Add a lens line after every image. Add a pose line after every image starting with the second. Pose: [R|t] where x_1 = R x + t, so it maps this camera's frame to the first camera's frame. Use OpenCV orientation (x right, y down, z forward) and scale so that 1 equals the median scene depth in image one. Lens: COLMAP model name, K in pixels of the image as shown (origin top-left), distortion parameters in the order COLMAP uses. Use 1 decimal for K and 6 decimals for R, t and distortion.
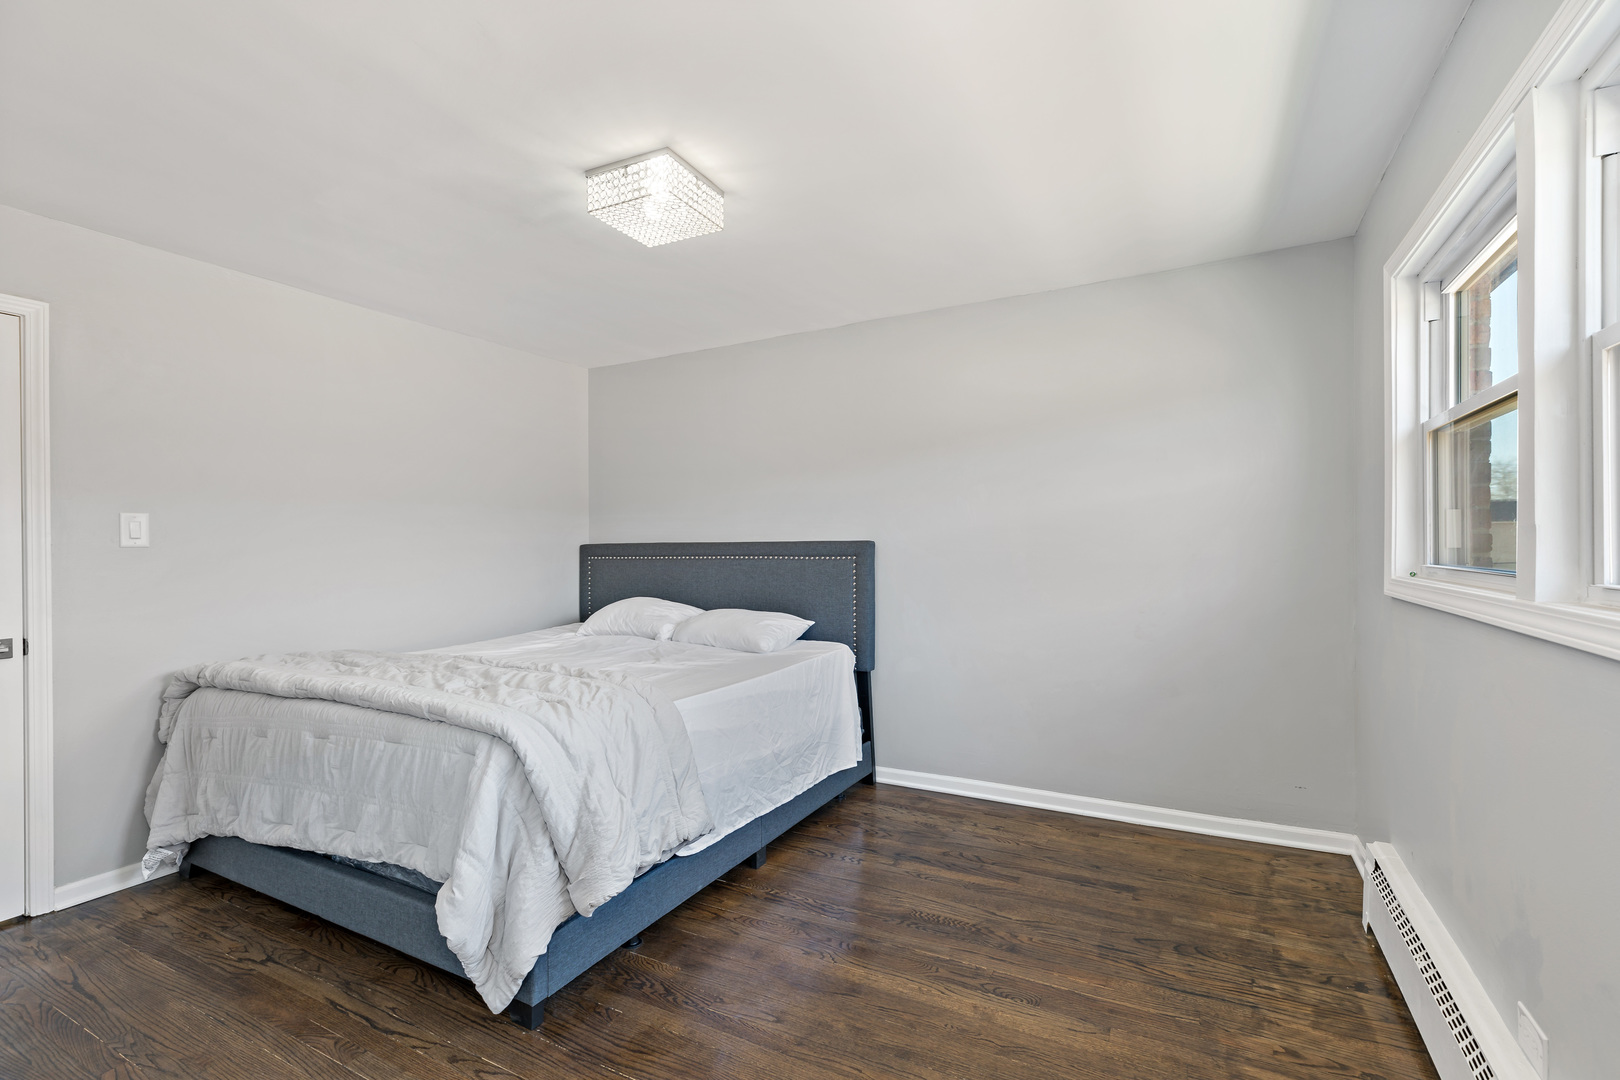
lens RADIAL K [[728.9, 0, 811.8], [0, 728.9, 540.9], [0, 0, 1]] dist [0.010450, -0.000139]
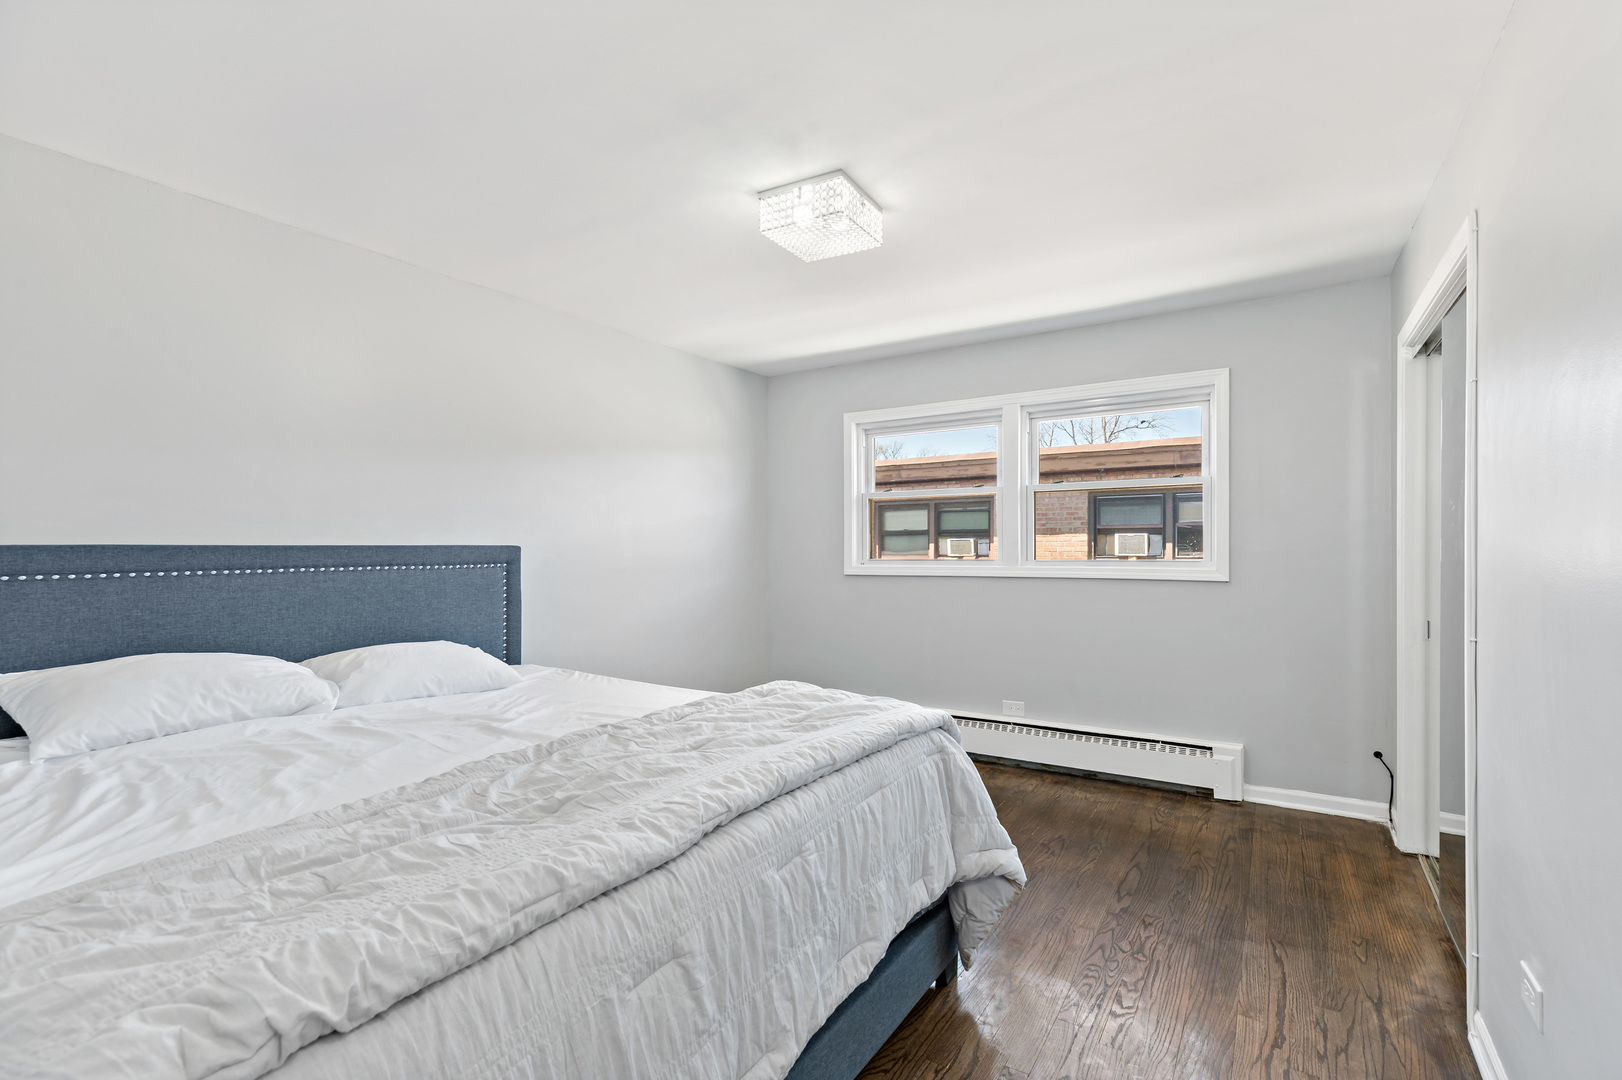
lens RADIAL K [[729.8, 0, 811.9], [0, 729.8, 546.2], [0, 0, 1]] dist [0.010450, -0.000139]
pose [[0.025702, 0.007818, 0.999639, -0.787075], [0.001074, 0.999969, -0.007848, 0.007985], [-0.999669, 0.001276, 0.025693, 0.617122]]
